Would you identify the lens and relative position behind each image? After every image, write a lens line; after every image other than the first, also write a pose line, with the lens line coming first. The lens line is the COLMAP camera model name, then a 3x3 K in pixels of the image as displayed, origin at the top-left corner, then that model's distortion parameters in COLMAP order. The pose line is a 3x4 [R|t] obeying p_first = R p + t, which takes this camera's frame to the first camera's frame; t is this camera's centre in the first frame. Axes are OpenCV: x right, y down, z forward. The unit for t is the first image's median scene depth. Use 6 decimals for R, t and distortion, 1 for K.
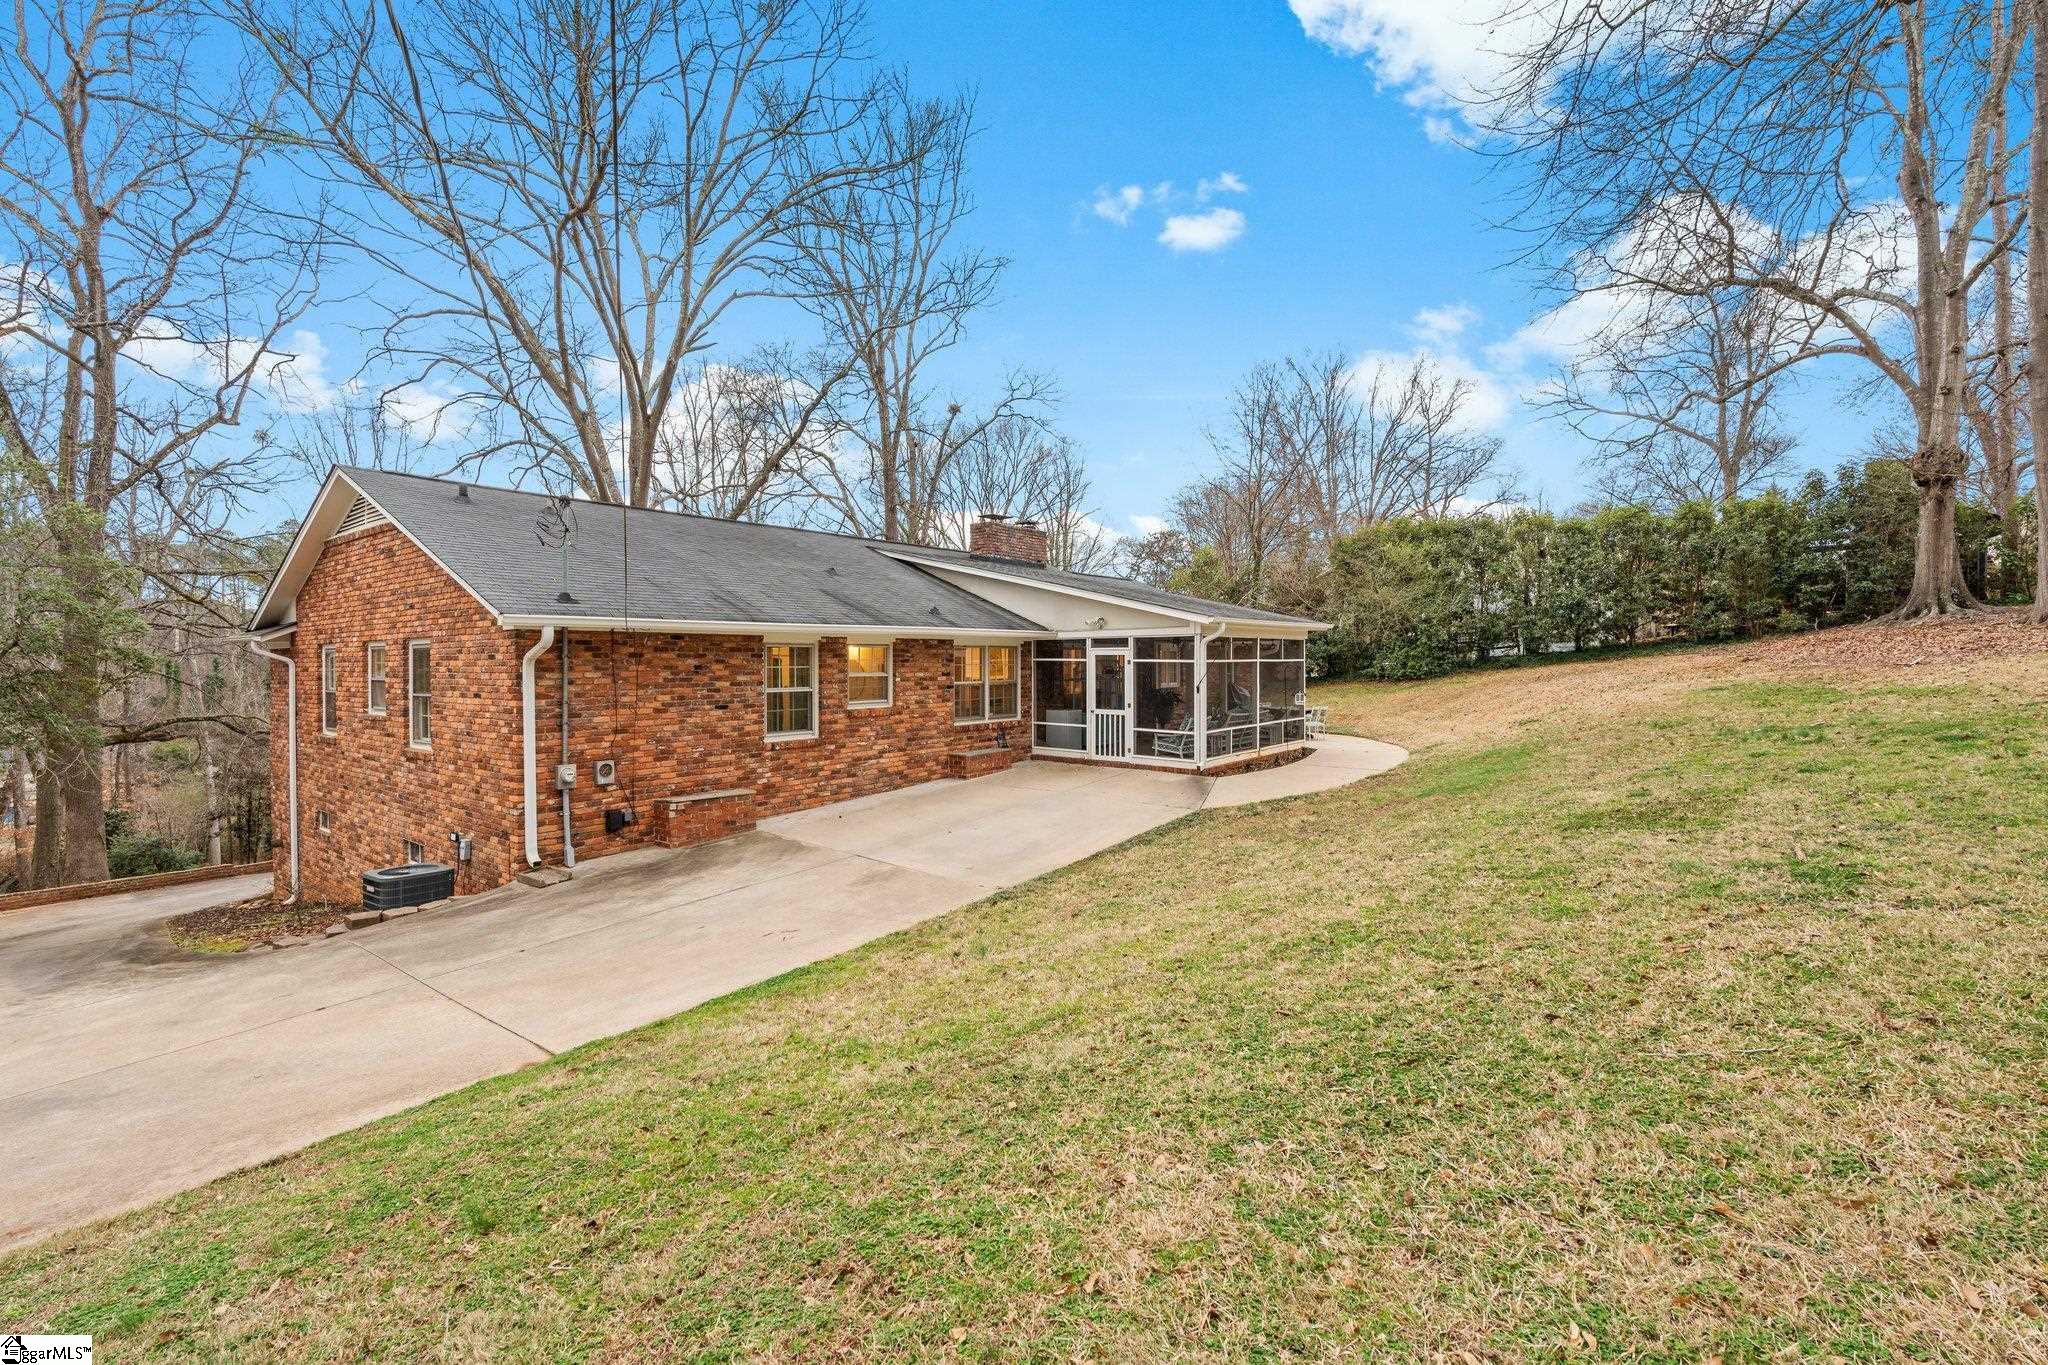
lens RADIAL K [[893.9, 0, 1025.2], [0, 893.9, 677.5], [0, 0, 1]] dist [-0.012816, 0.001965]
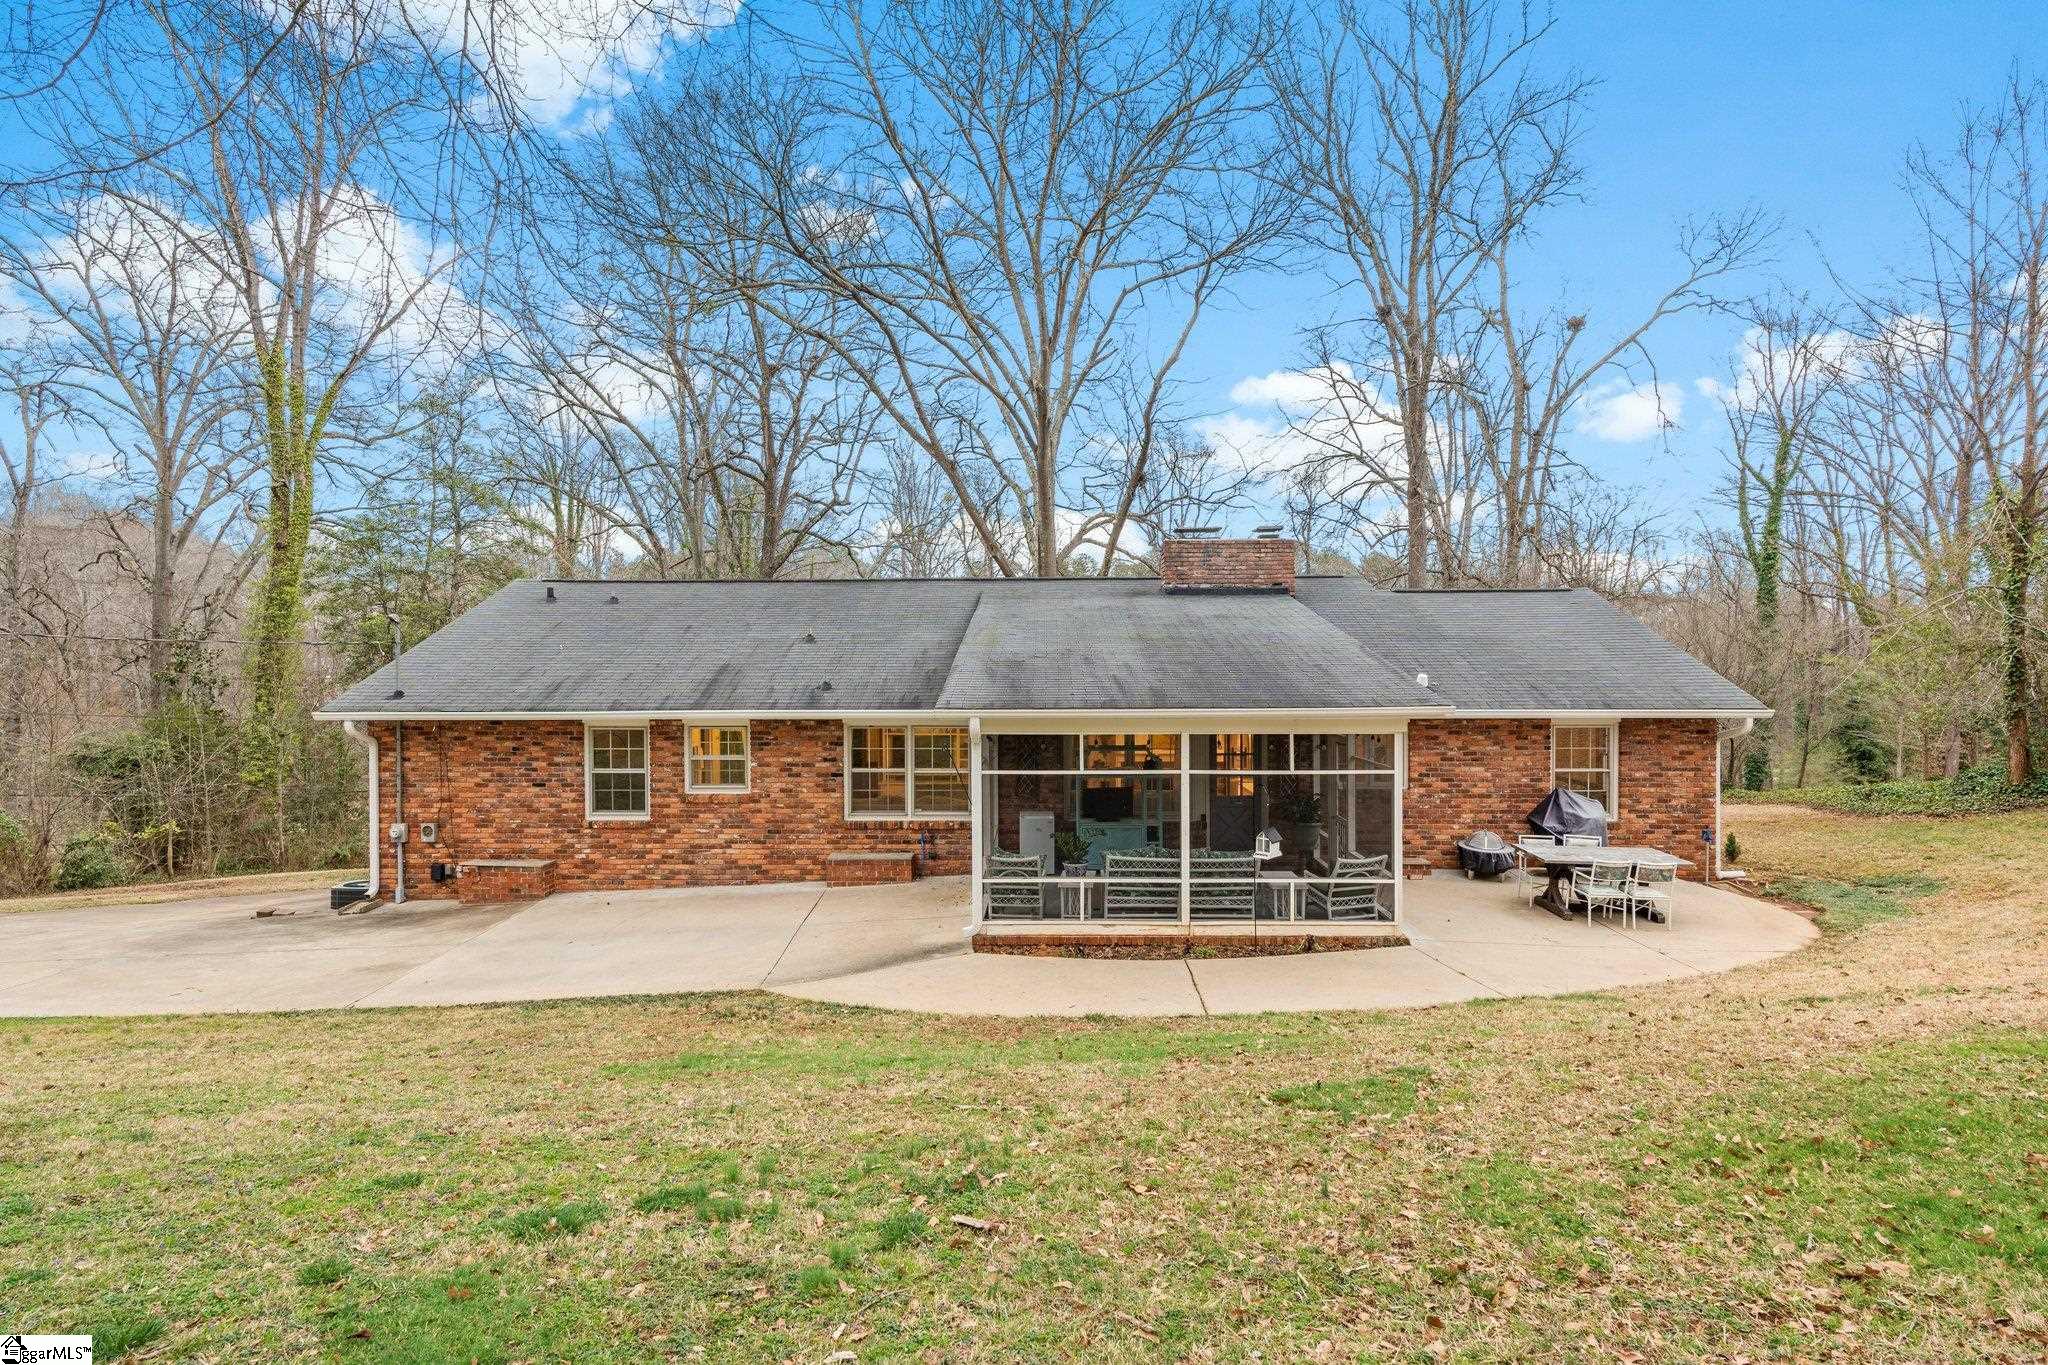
lens RADIAL K [[1034.3, 0, 1024.0], [0, 1034.3, 672.0], [0, 0, 1]] dist [-0.000899, -0.000025]
pose [[0.591996, 0.009495, -0.805885, 1.018473], [-0.015204, 0.999884, 0.000612, -0.113455], [0.805797, 0.011890, 0.592072, 0.695852]]
